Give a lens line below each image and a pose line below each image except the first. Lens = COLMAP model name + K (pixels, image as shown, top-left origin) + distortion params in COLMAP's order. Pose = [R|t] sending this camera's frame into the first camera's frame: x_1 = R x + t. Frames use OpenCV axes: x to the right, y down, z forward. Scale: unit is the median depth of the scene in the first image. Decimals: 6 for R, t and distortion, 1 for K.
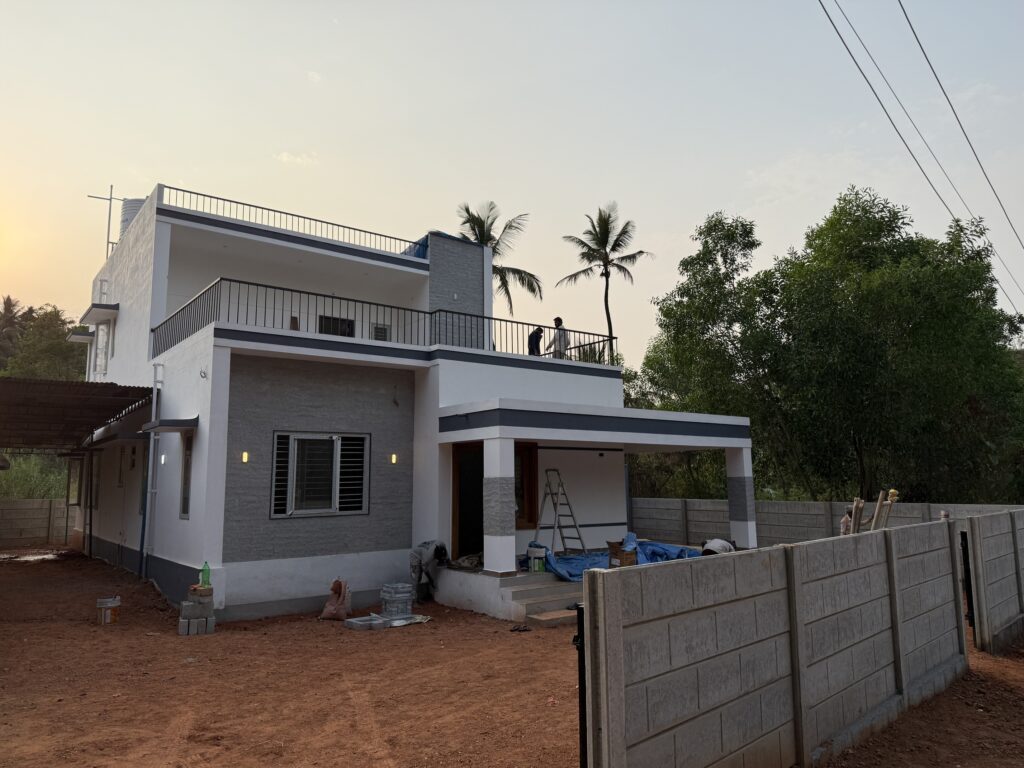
lens RADIAL K [[711.3, 0, 512.0], [0, 711.3, 384.0], [0, 0, 1]] dist [0.170938, -0.344415]
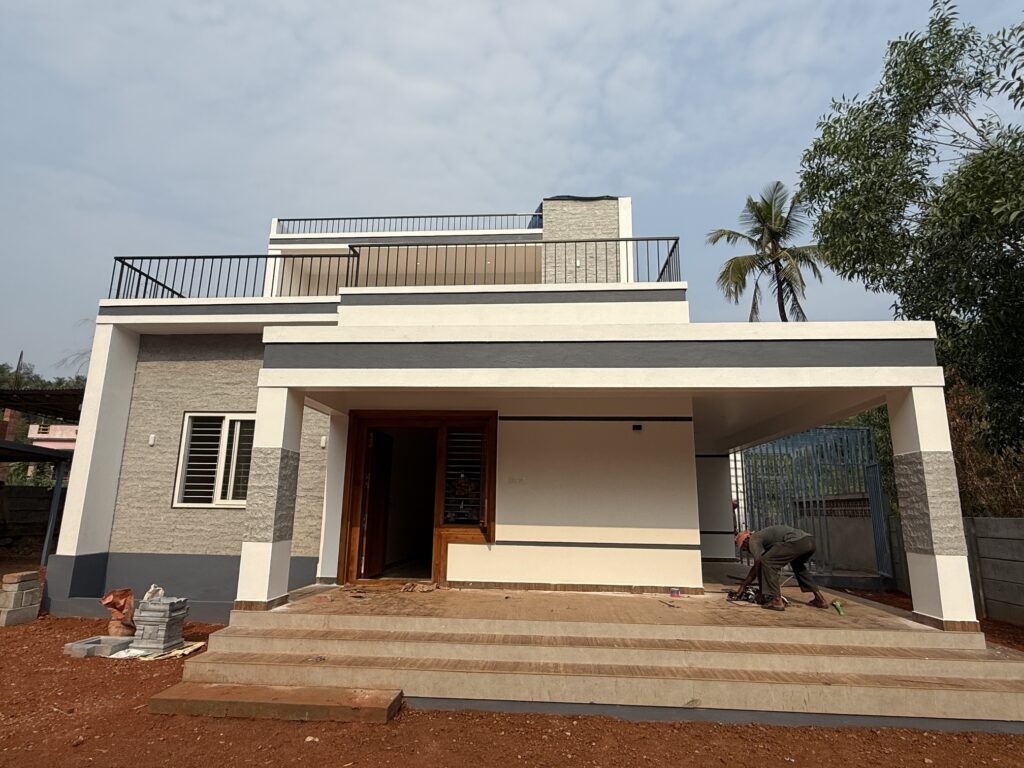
lens RADIAL K [[583.2, 0, 512.0], [0, 583.2, 384.0], [0, 0, 1]] dist [0.001484, -0.000181]
pose [[0.748469, -0.120048, -0.652214, 0.376047], [0.068253, 0.992201, -0.104301, 0.108583], [0.659648, 0.033551, 0.750825, 0.571971]]
